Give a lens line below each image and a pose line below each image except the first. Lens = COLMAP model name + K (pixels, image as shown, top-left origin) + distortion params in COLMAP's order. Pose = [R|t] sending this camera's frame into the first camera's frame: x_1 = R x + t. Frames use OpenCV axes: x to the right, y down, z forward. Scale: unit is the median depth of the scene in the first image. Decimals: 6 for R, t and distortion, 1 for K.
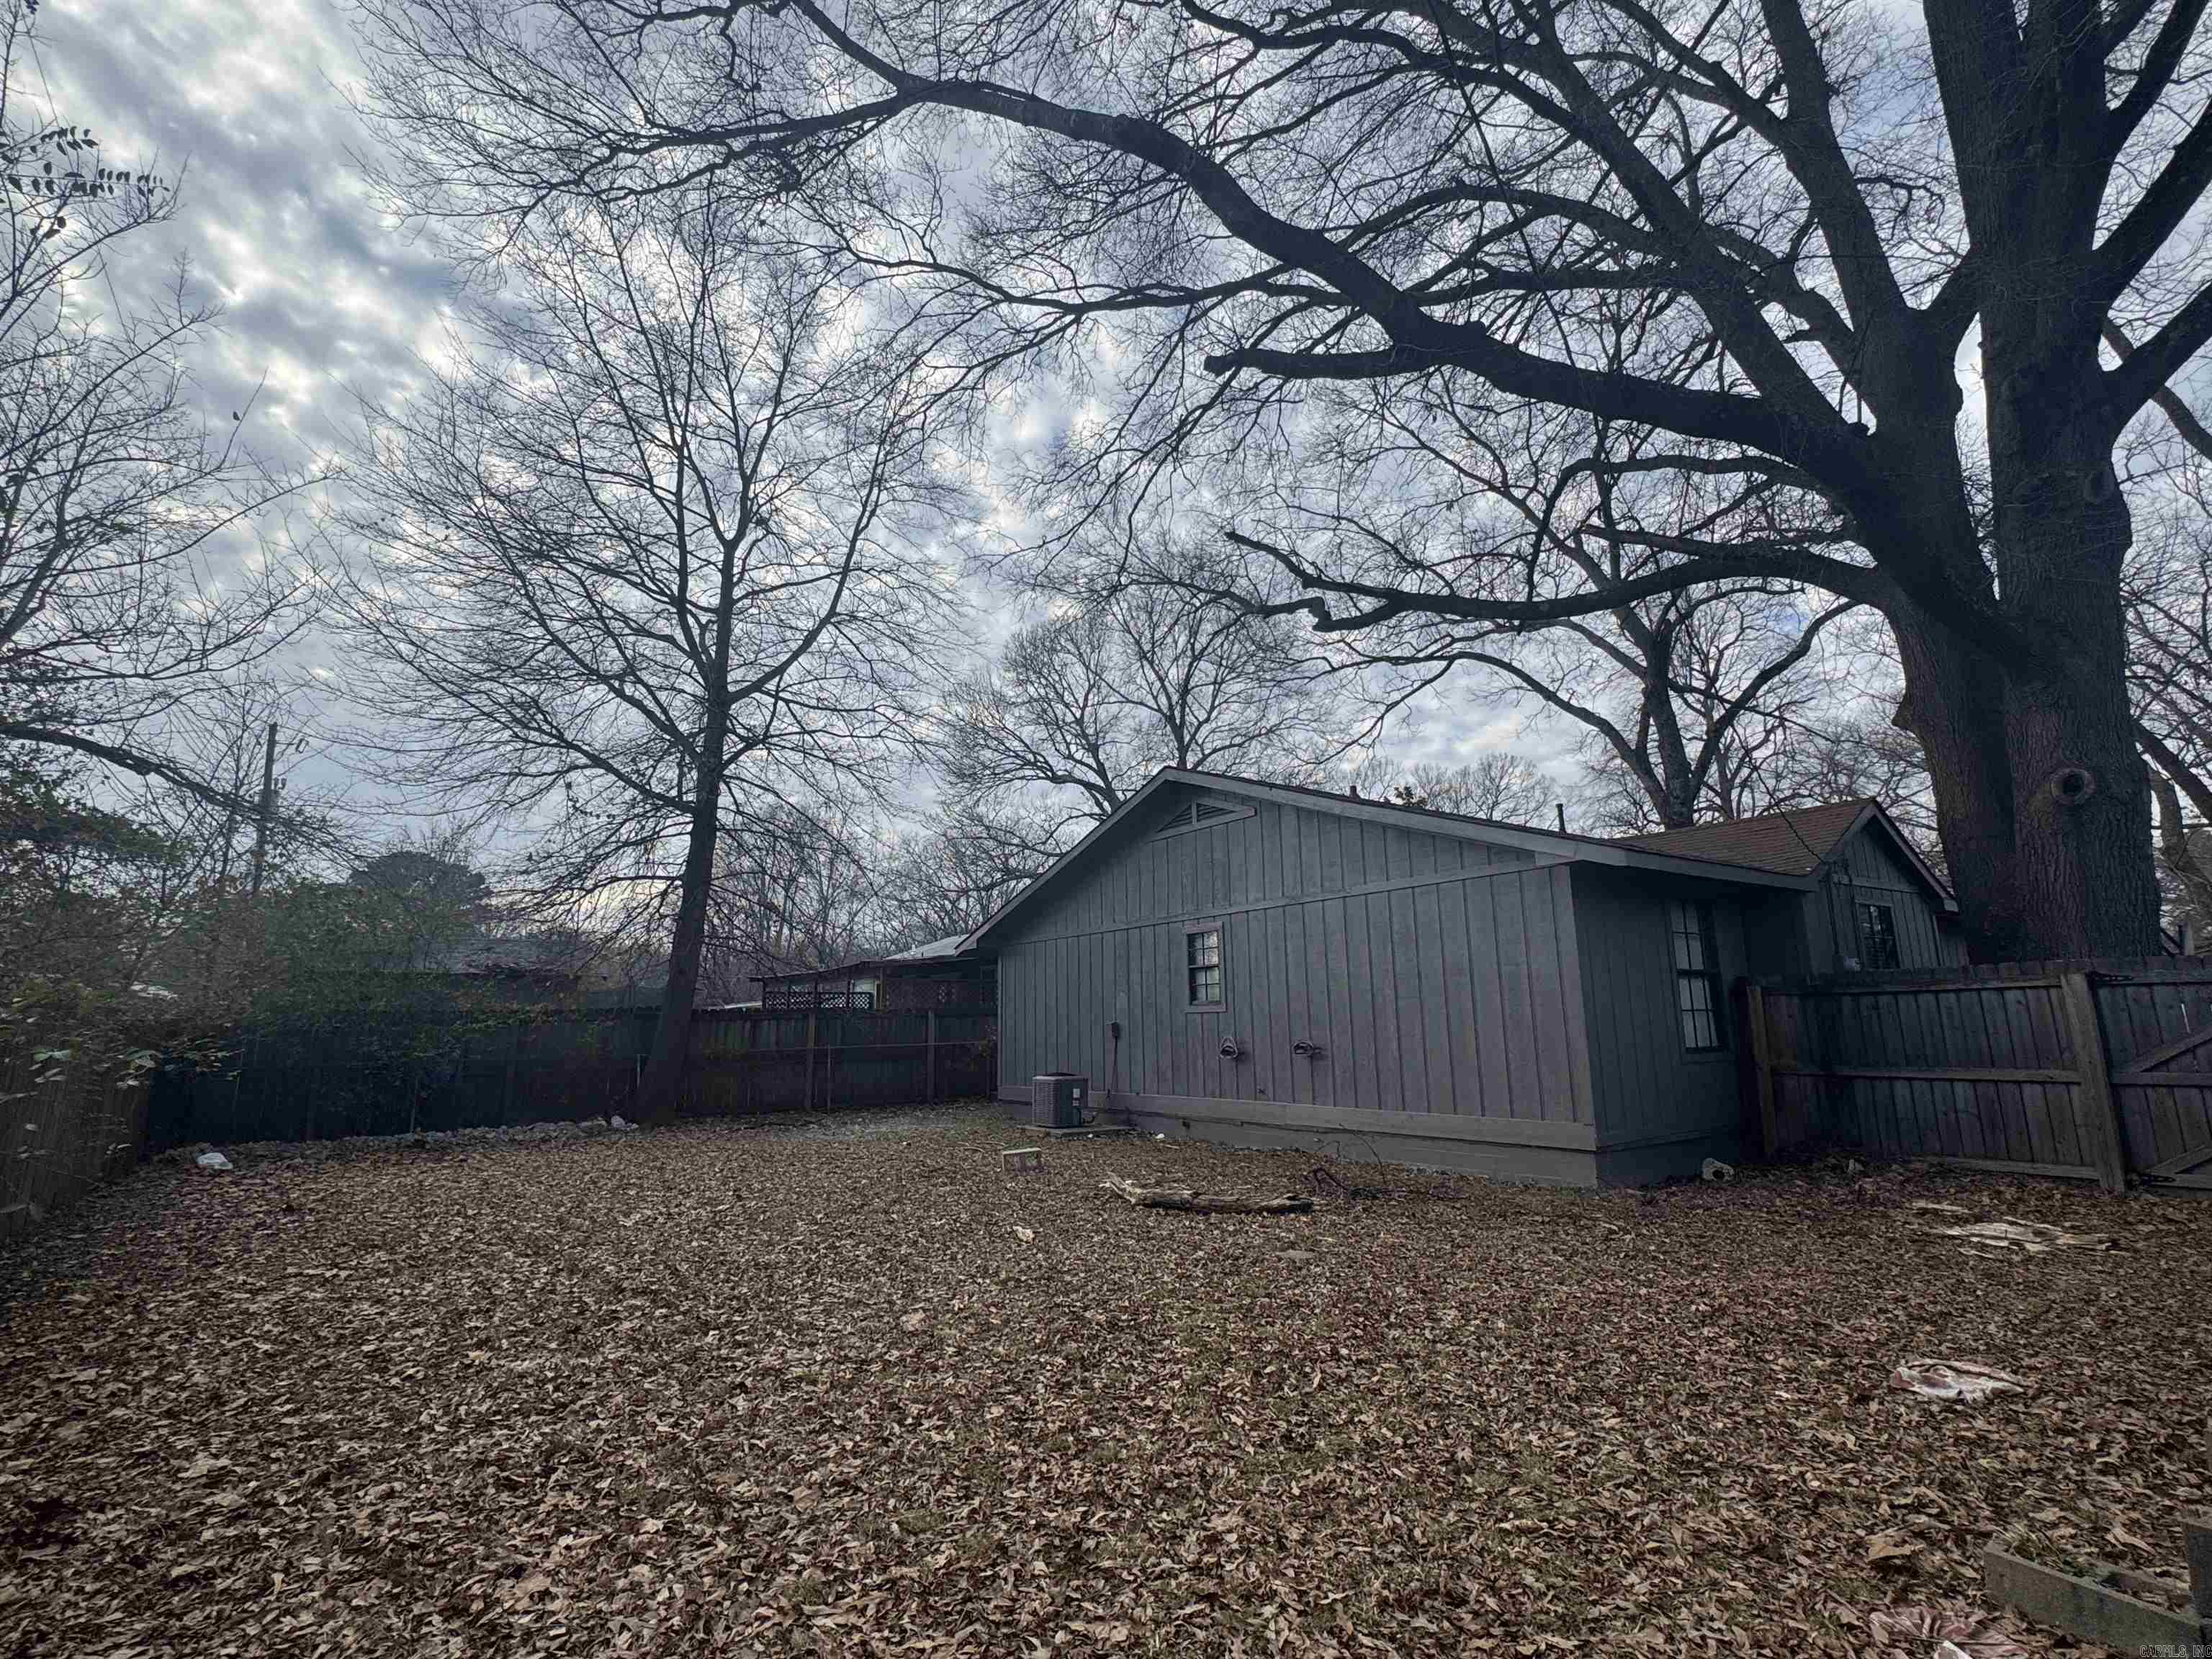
lens RADIAL K [[1036.8, 0, 1116.4], [0, 1036.8, 823.8], [0, 0, 1]] dist [0.004870, 0.000772]
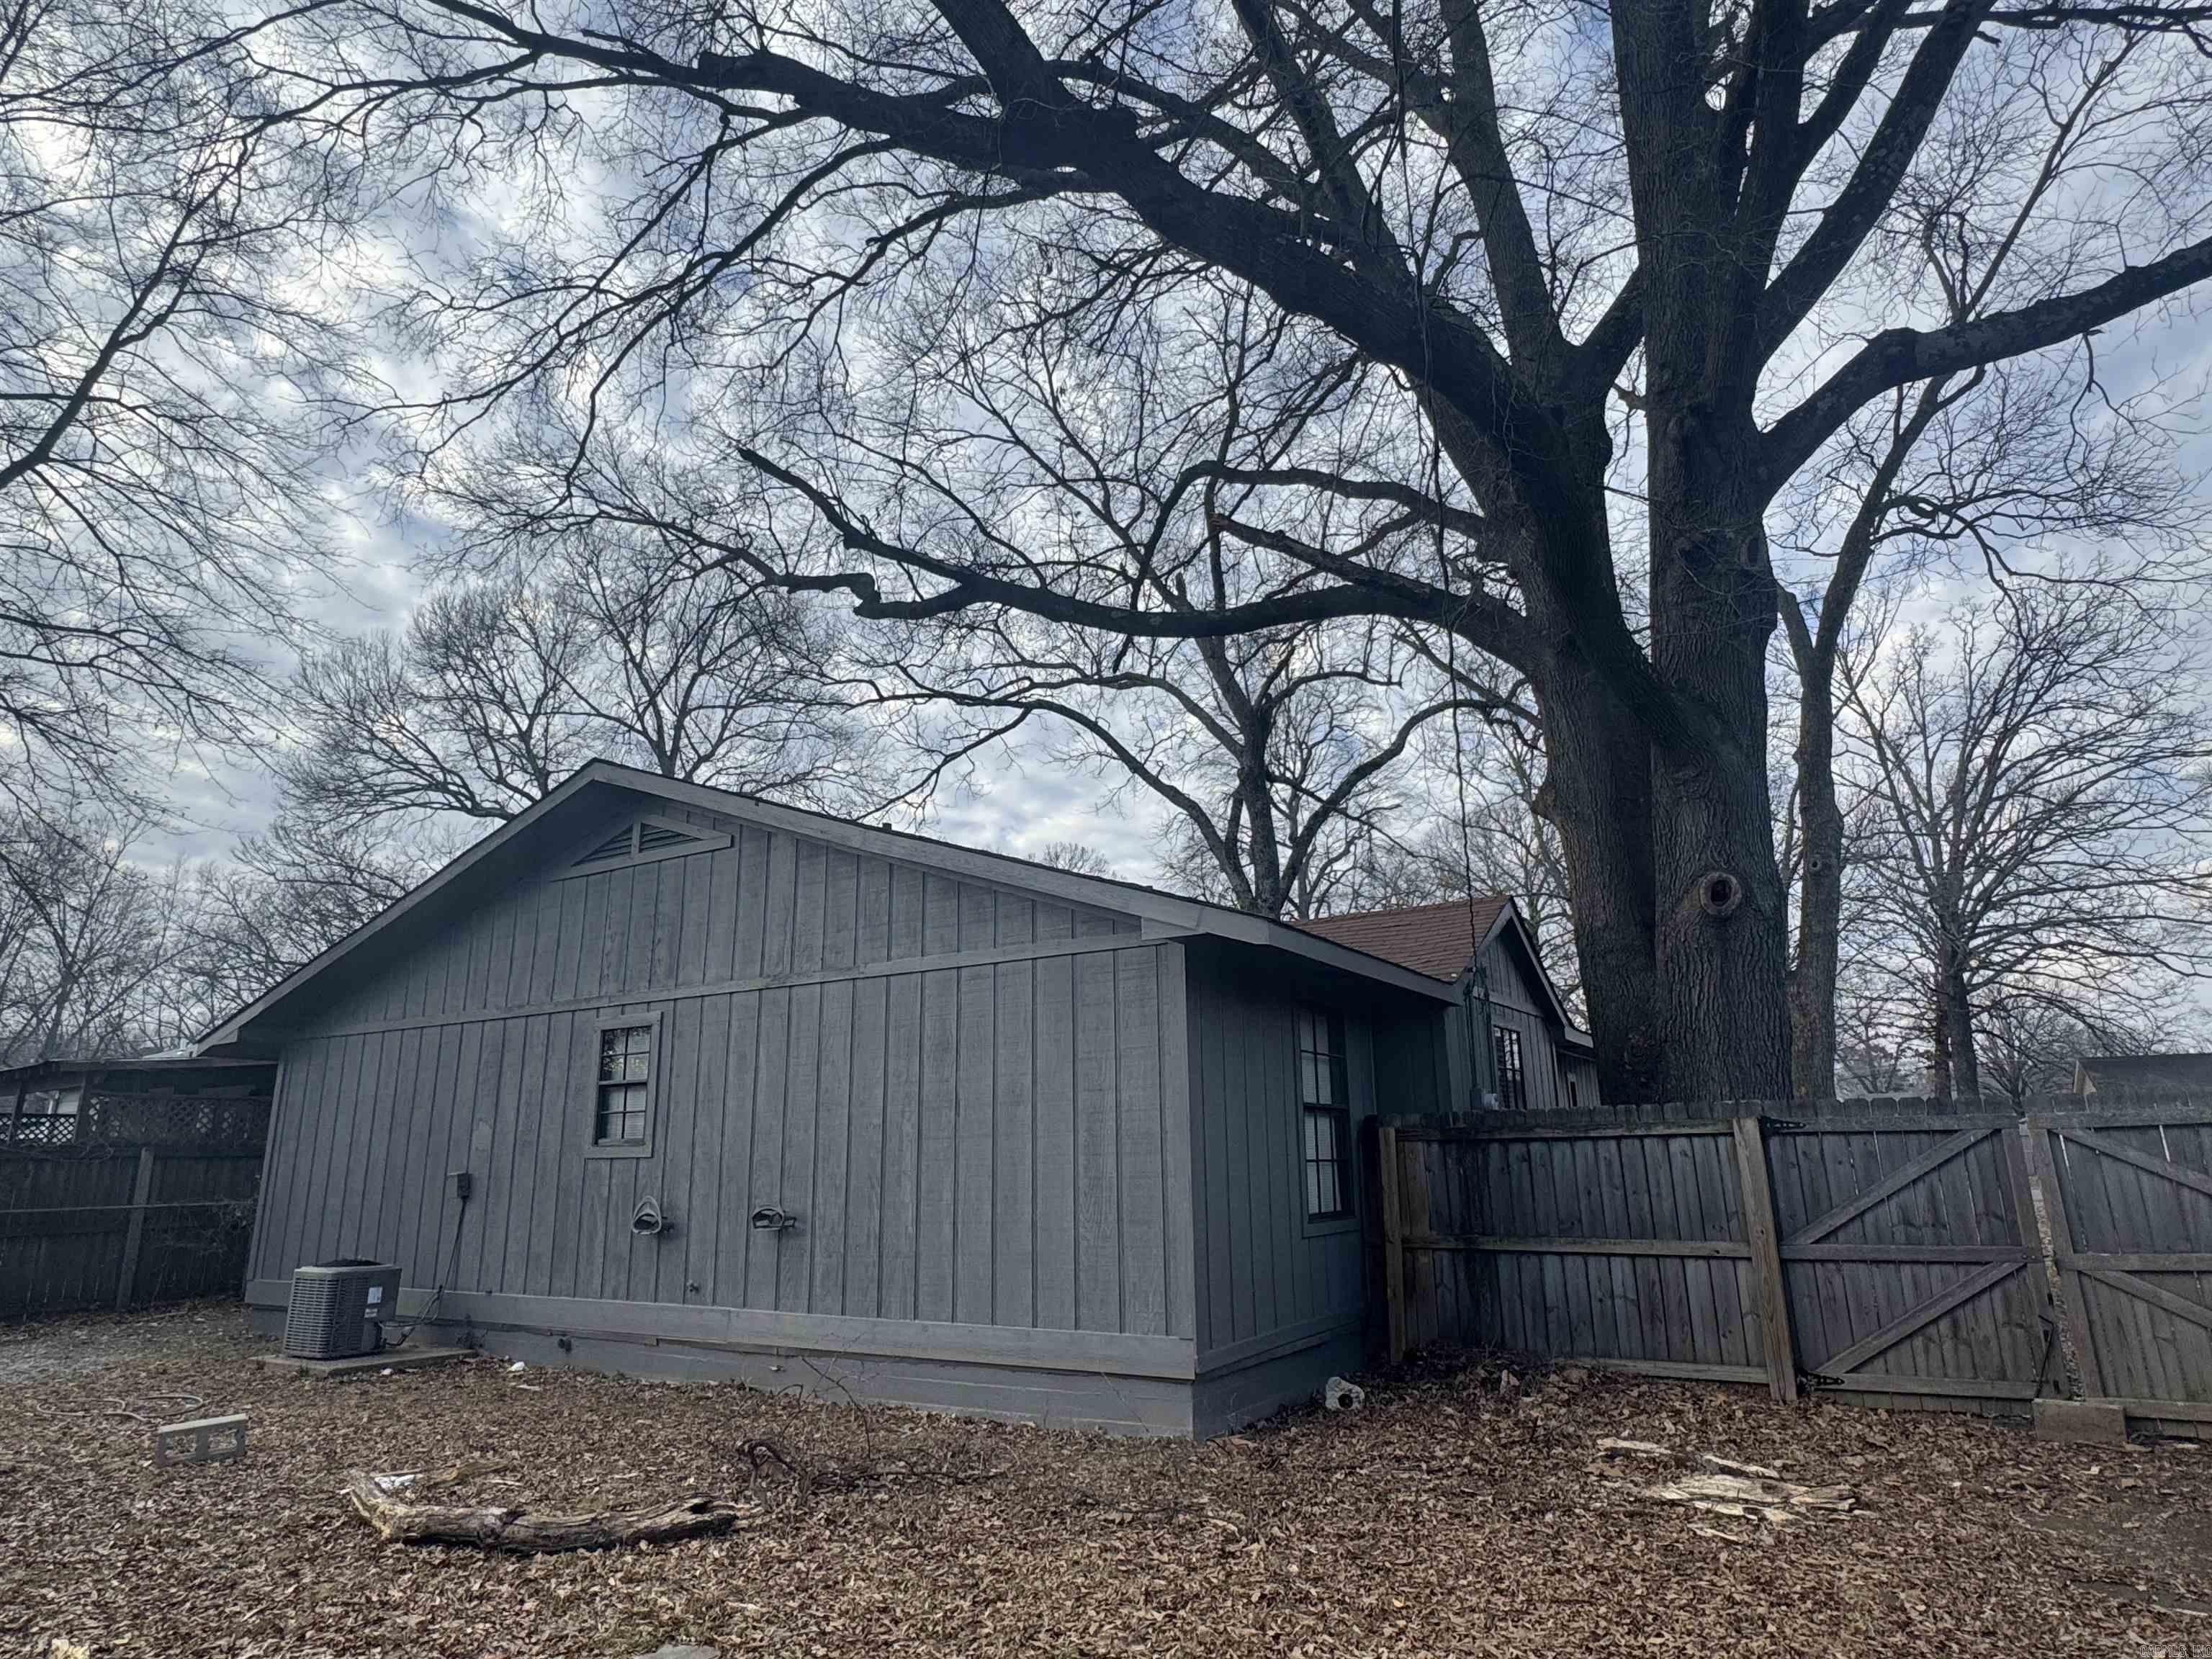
lens RADIAL K [[1278.7, 0, 1106.0], [0, 1278.7, 829.5], [0, 0, 1]] dist [0.002163, 0.001393]
pose [[0.922178, 0.101901, 0.373099, 0.042939], [-0.076884, 0.993714, -0.081372, 0.023178], [-0.379046, 0.046354, 0.924216, 0.151028]]
